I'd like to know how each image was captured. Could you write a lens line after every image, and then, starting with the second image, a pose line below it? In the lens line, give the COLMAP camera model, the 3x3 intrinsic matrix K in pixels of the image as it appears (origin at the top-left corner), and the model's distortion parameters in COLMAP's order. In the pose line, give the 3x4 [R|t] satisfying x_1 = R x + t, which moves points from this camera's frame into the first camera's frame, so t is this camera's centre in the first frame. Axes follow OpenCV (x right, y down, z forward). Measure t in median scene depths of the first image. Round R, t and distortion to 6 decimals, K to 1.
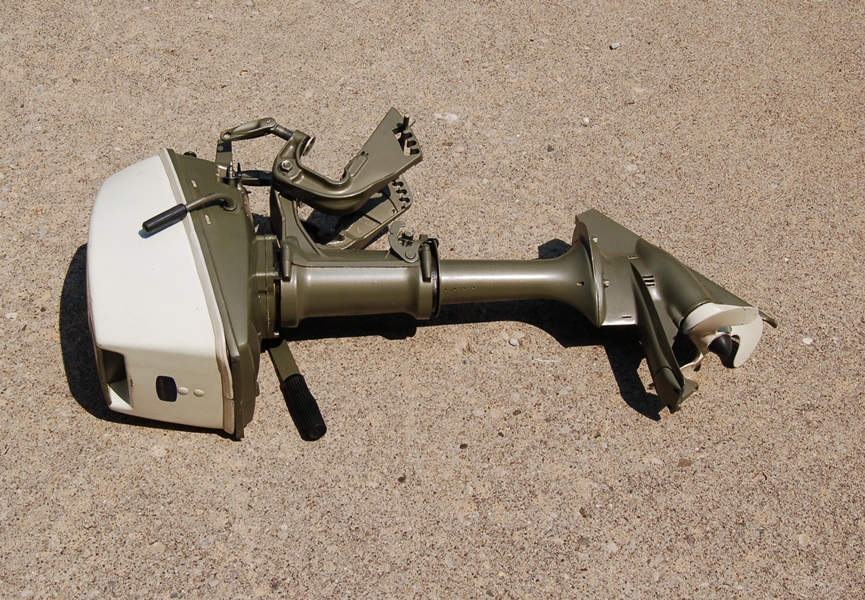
lens RADIAL K [[1118.9, 0, 430.0], [0, 1118.9, 301.1], [0, 0, 1]] dist [-0.047948, 0.000000]
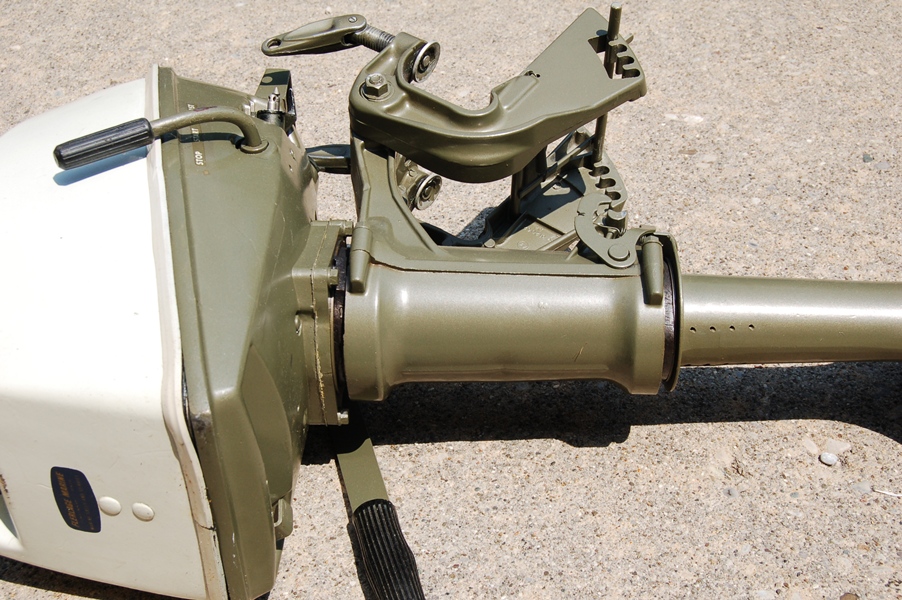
lens RADIAL K [[1331.4, 0, 454.4], [0, 1331.4, 300.9], [0, 0, 1]] dist [-0.053133, 0.000000]
pose [[0.989151, 0.010734, -0.146508, -0.003465], [-0.033736, 0.987270, -0.155437, 0.067025], [0.142975, 0.158694, 0.976921, 0.416162]]
